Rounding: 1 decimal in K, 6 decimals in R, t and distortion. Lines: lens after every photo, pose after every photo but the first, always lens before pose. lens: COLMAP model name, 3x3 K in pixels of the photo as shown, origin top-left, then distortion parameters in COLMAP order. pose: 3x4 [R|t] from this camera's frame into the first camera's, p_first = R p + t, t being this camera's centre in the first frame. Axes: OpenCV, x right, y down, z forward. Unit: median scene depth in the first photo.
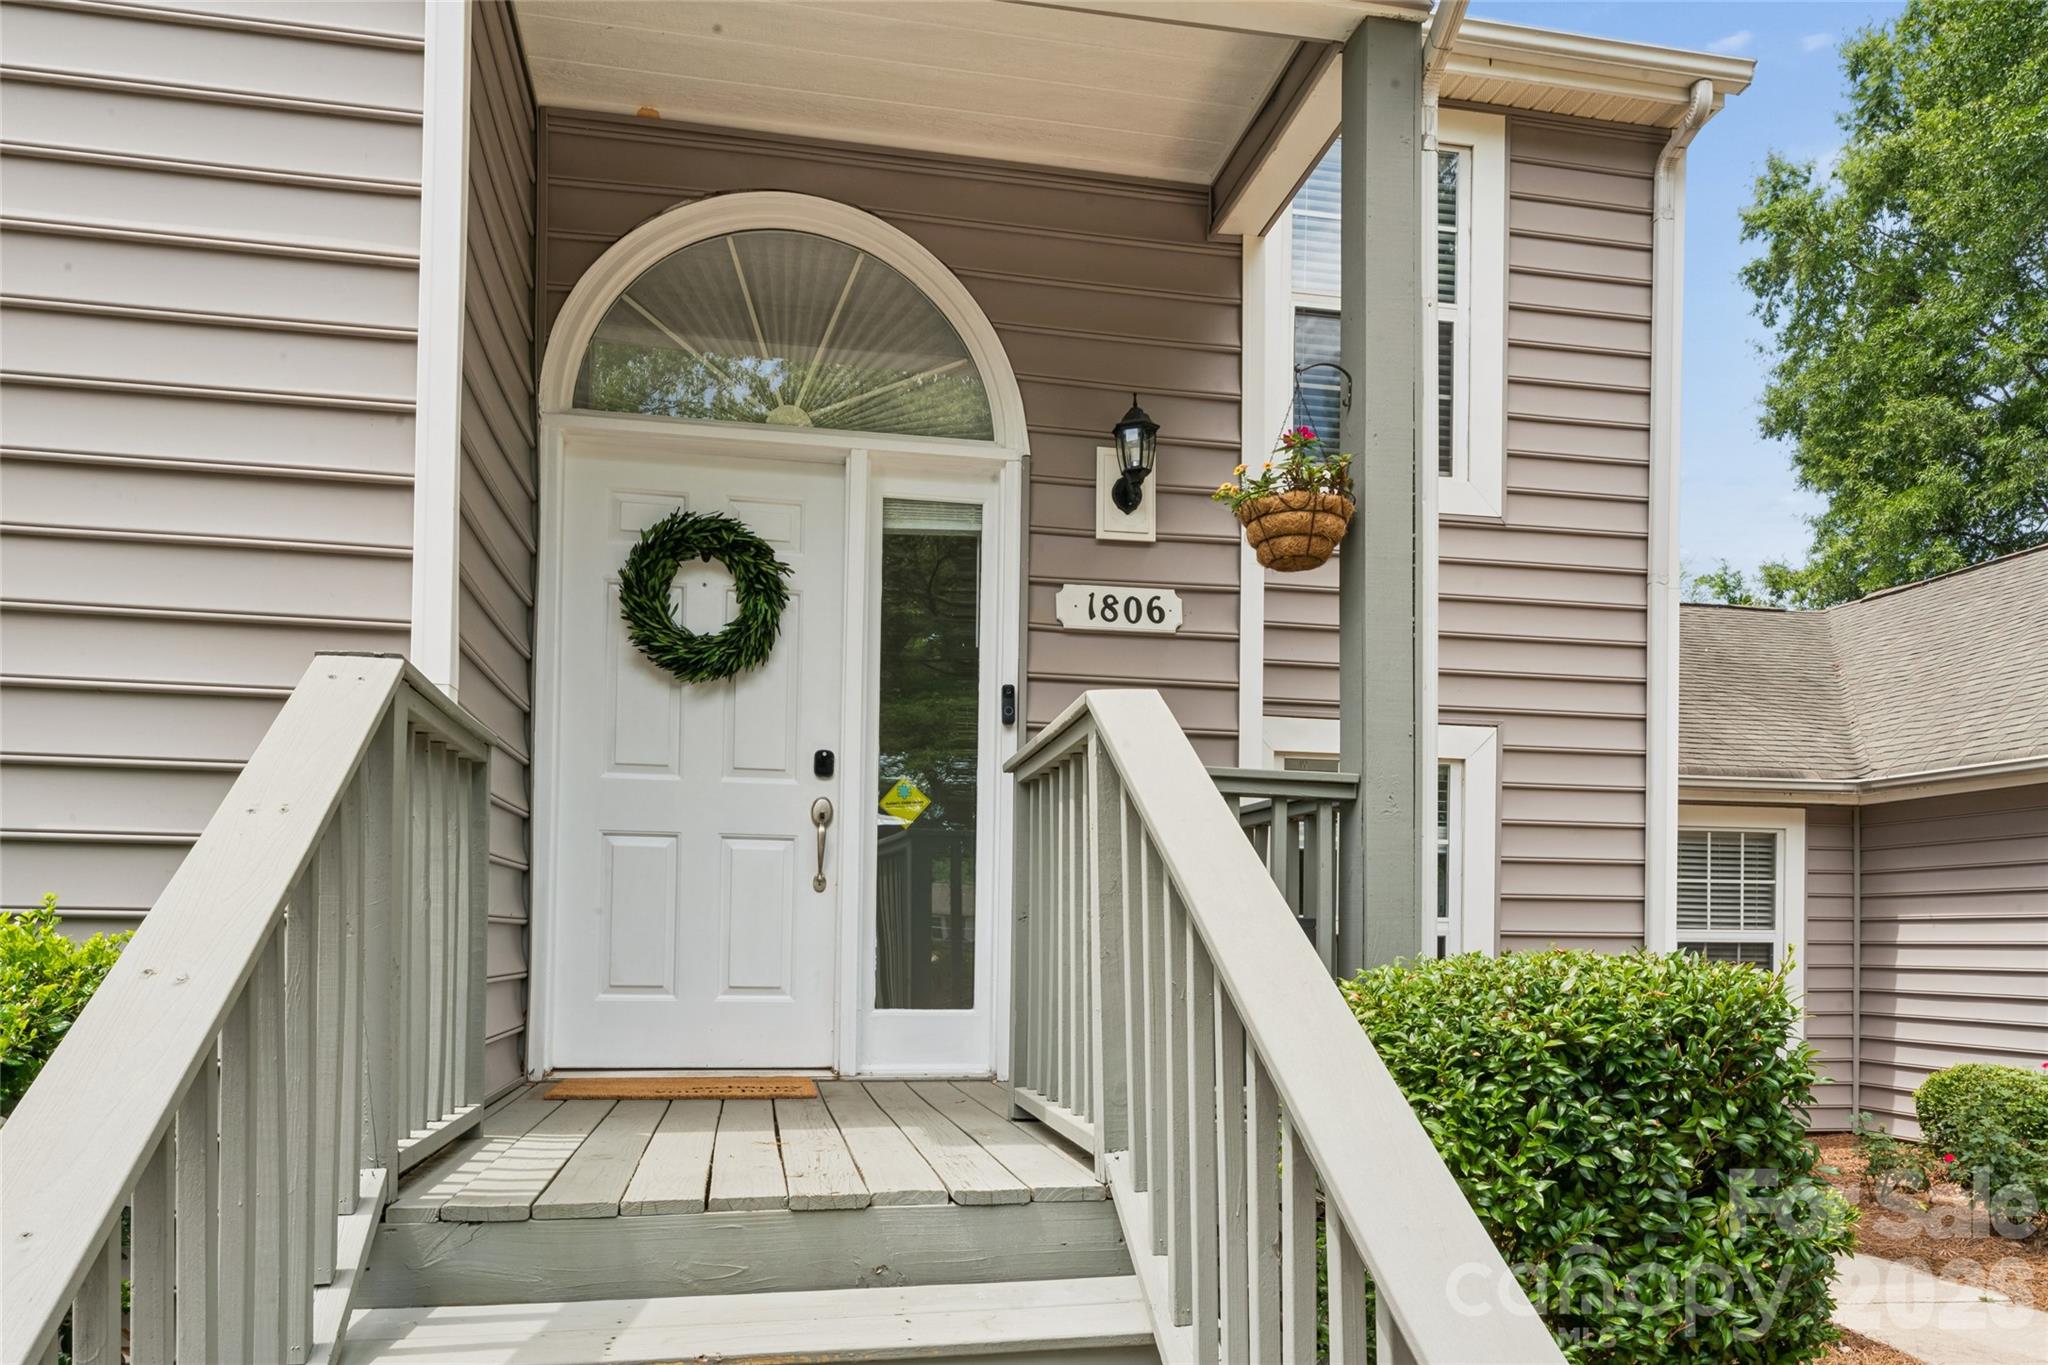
lens RADIAL K [[1415.8, 0, 1043.9], [0, 1415.8, 898.1], [0, 0, 1]] dist [-0.002326, 0.000112]
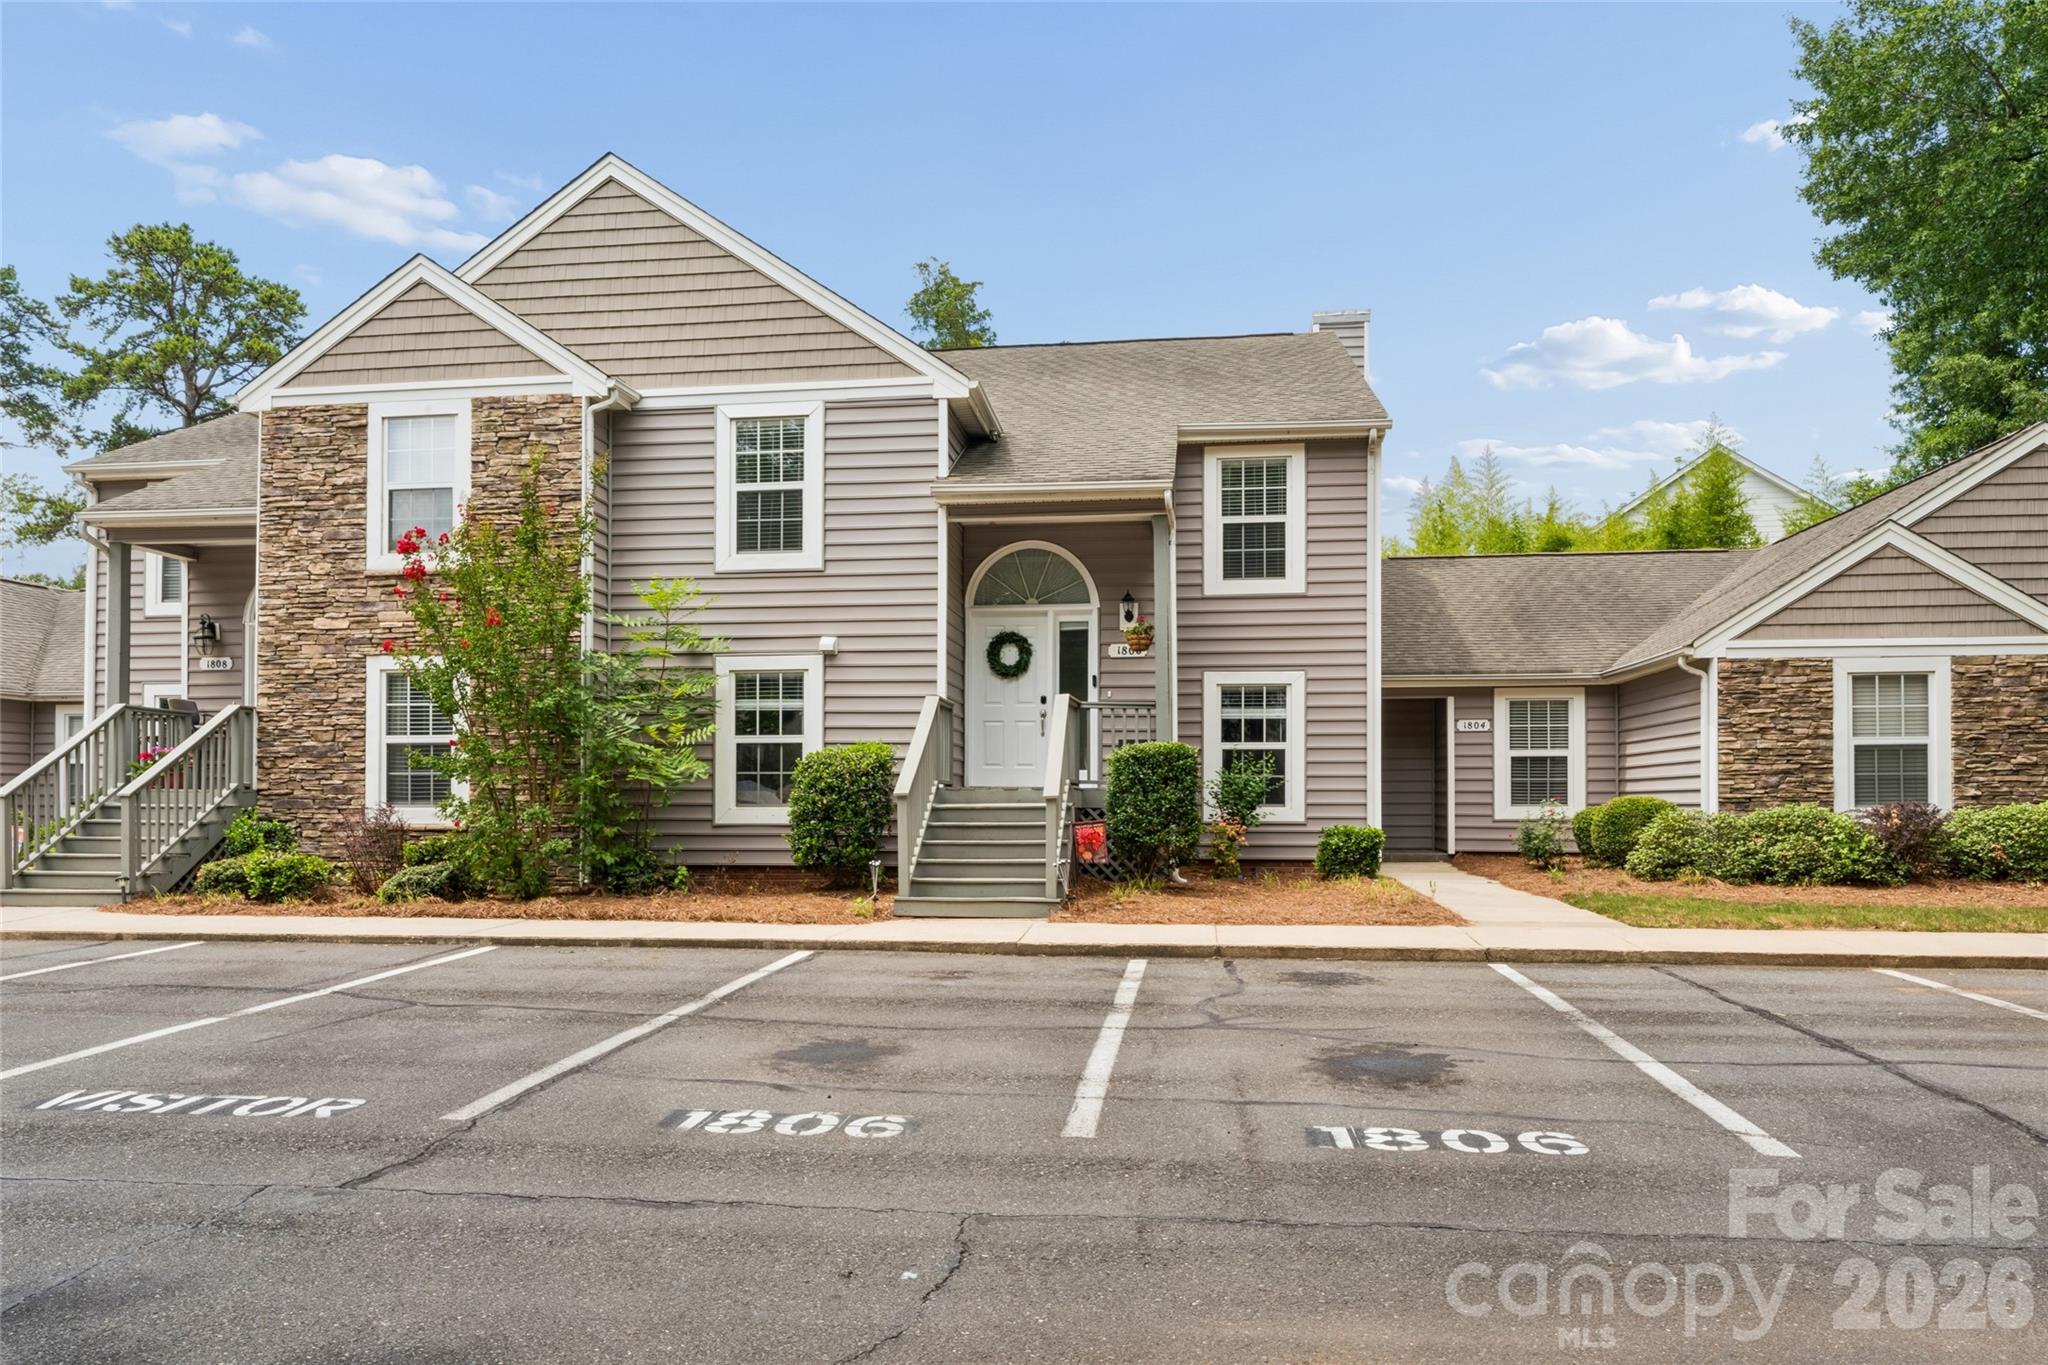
lens RADIAL K [[1415.8, 0, 1036.4], [0, 1415.8, 687.6], [0, 0, 1]] dist [-0.002326, 0.000112]
pose [[0.948212, -0.035506, -0.315646, 0.909536], [0.018438, 0.998210, -0.056897, 0.071812], [0.317102, 0.048131, 0.947169, -2.258465]]
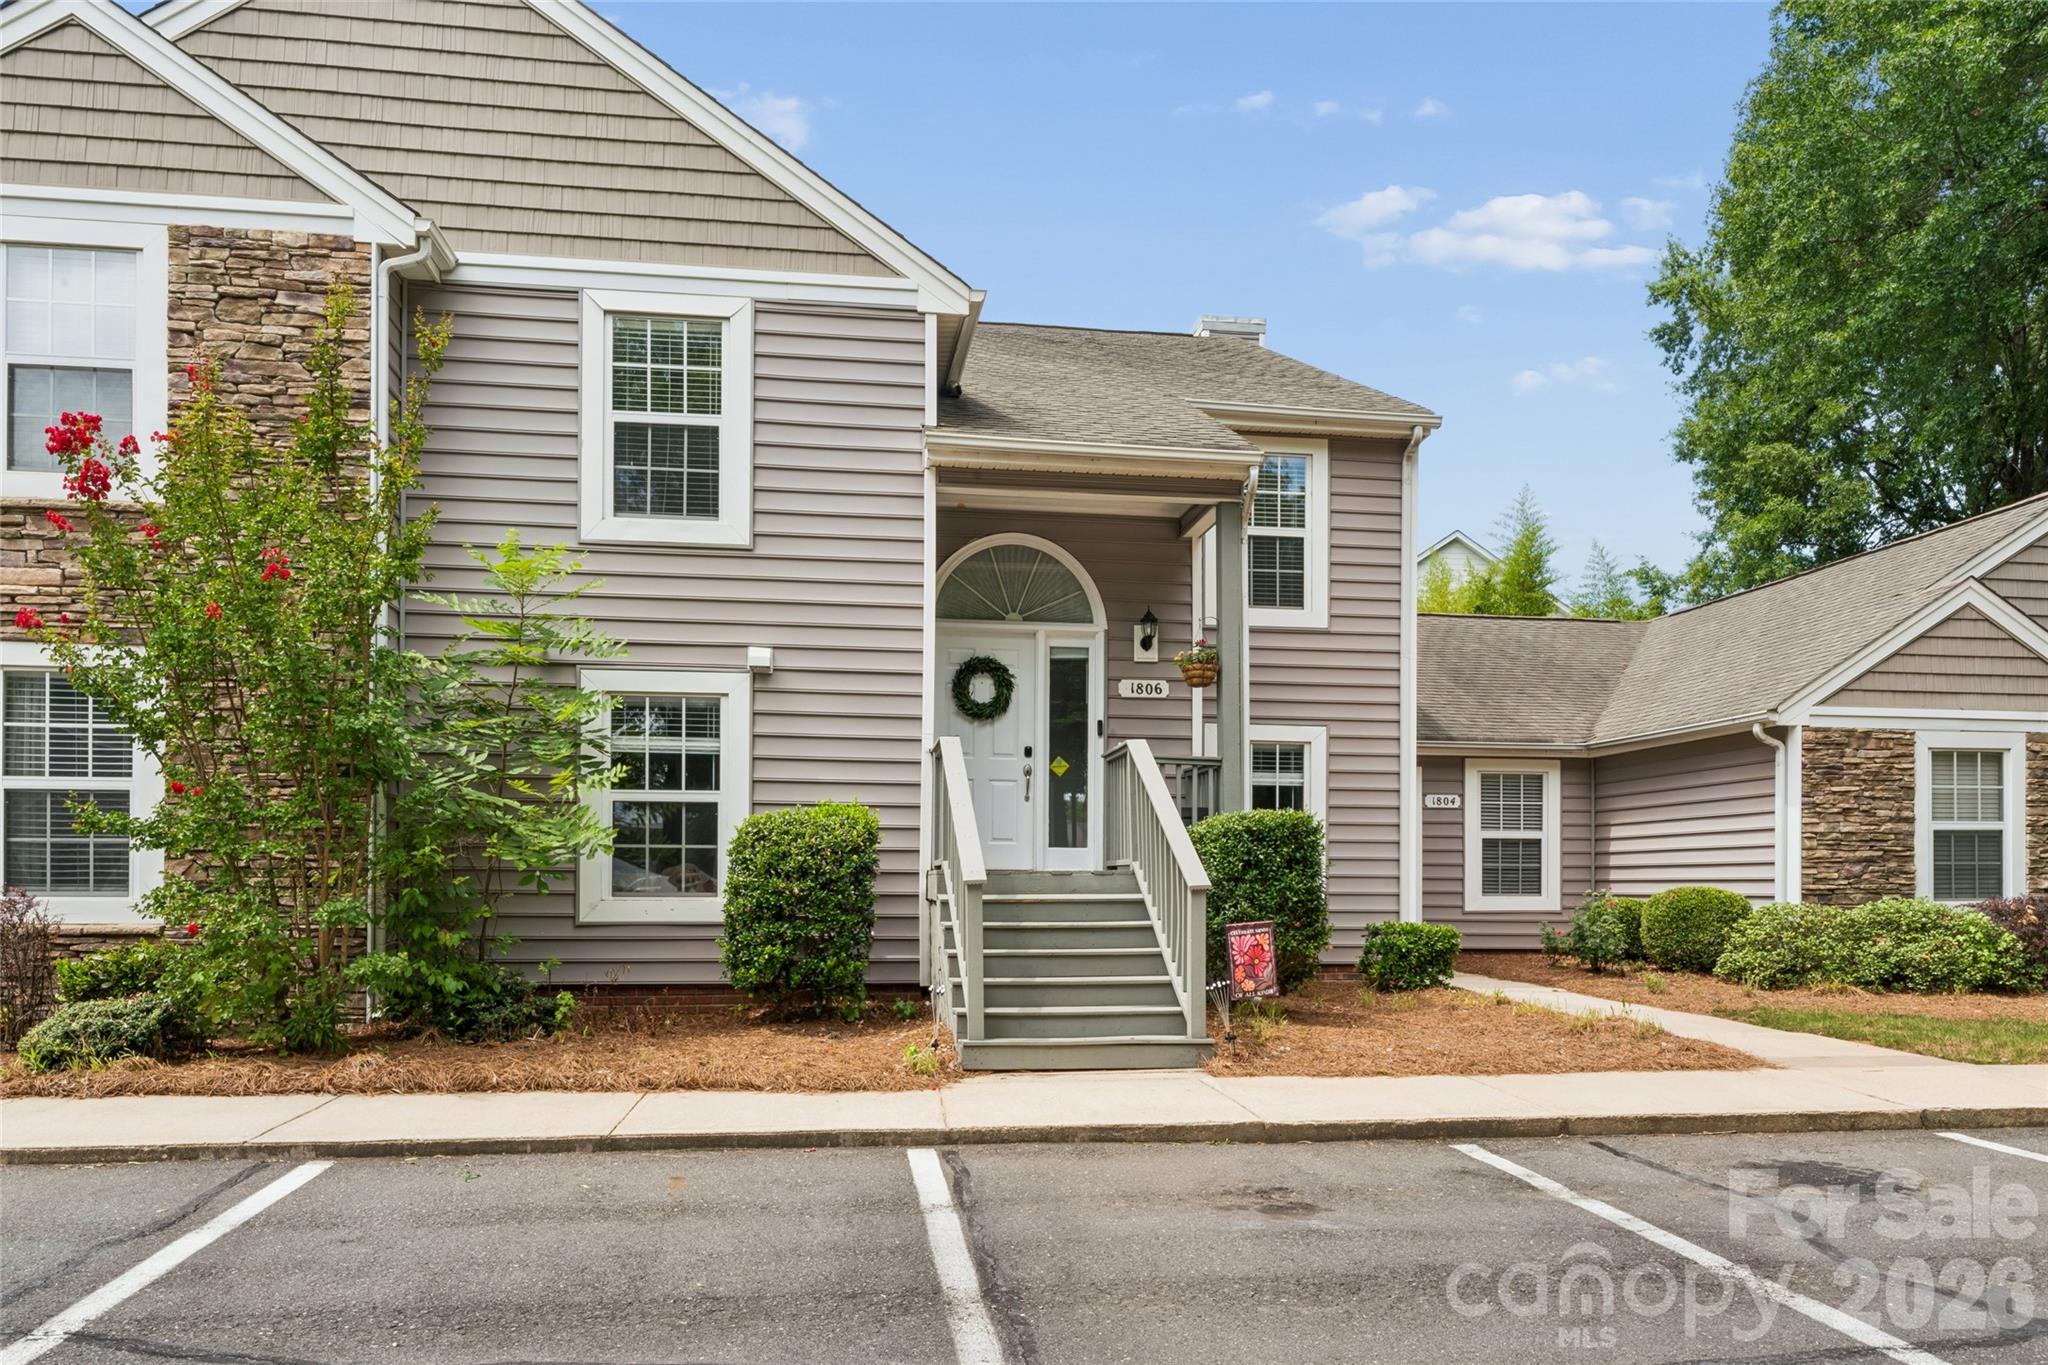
lens RADIAL K [[1415.8, 0, 1035.8], [0, 1415.8, 812.4], [0, 0, 1]] dist [-0.002326, 0.000112]
pose [[0.998754, -0.006877, -0.049435, -0.015178], [0.005788, 0.999739, -0.022118, 0.070103], [0.049574, 0.021805, 0.998532, -1.522192]]
